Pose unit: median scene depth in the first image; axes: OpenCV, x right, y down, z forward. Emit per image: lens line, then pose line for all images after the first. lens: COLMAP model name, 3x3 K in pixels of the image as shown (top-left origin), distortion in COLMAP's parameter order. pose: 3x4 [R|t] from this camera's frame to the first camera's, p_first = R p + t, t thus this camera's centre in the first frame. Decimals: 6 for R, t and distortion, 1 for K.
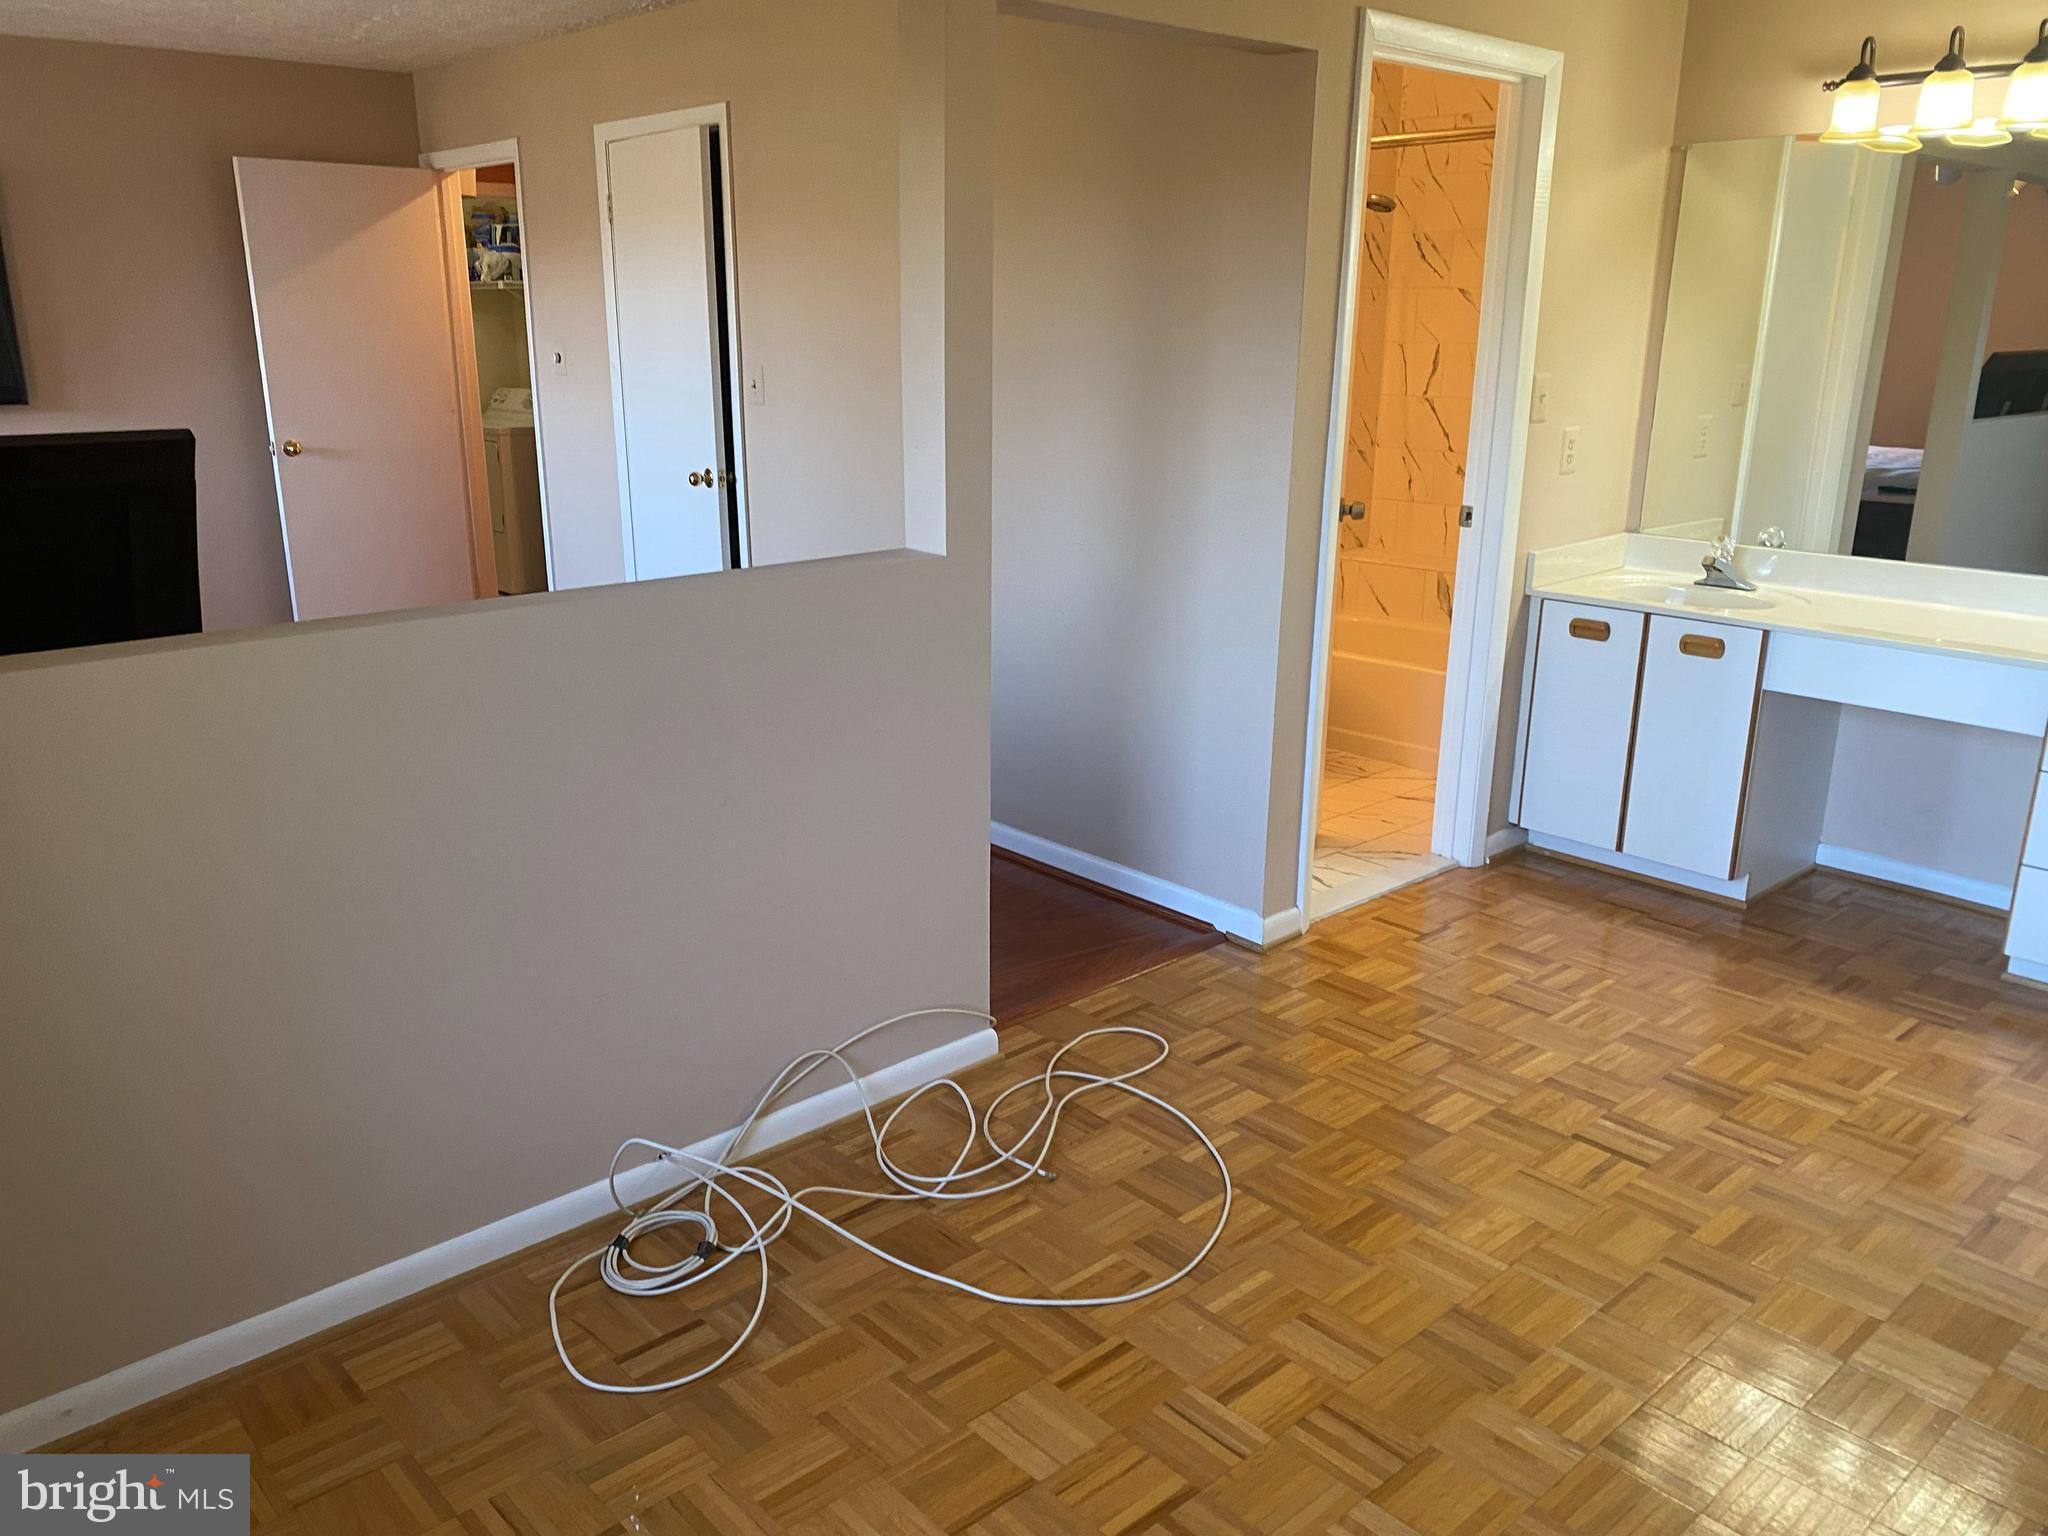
lens RADIAL K [[1542.1, 0, 1027.9], [0, 1542.1, 824.4], [0, 0, 1]] dist [-0.001123, -0.007604]
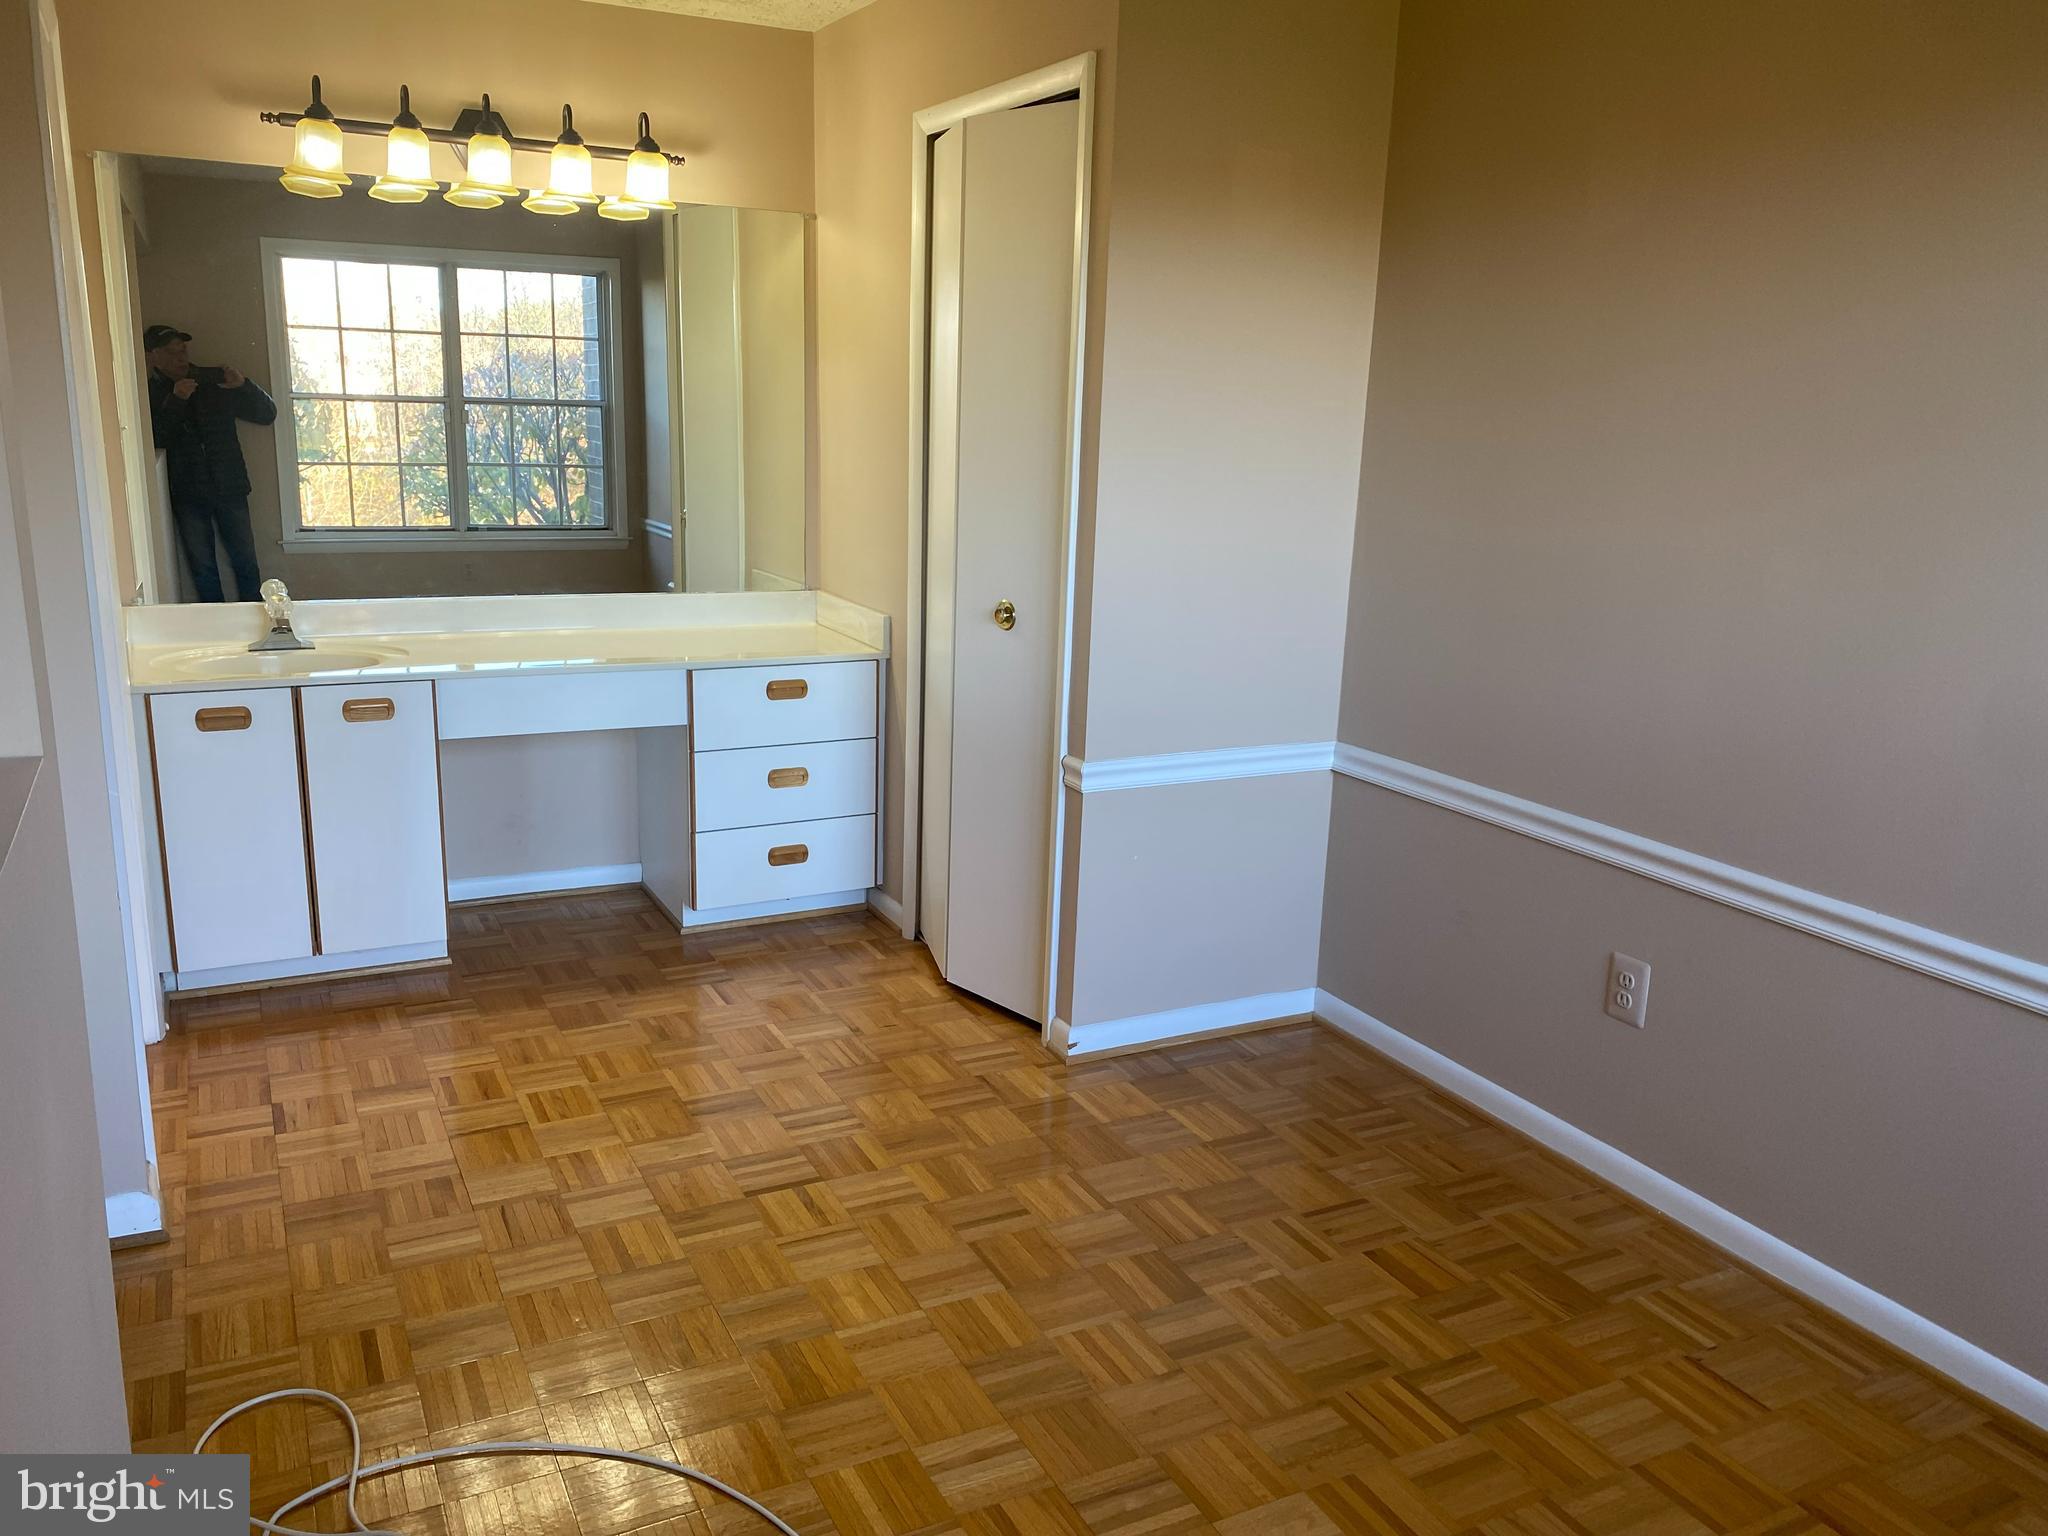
lens RADIAL K [[1566.4, 0, 991.5], [0, 1566.4, 770.4], [0, 0, 1]] dist [0.037569, -0.003379]
pose [[0.277798, -0.220608, 0.934965, -0.360331], [0.271939, 0.951522, 0.143716, -0.117371], [-0.921345, 0.214330, 0.324323, 0.360549]]
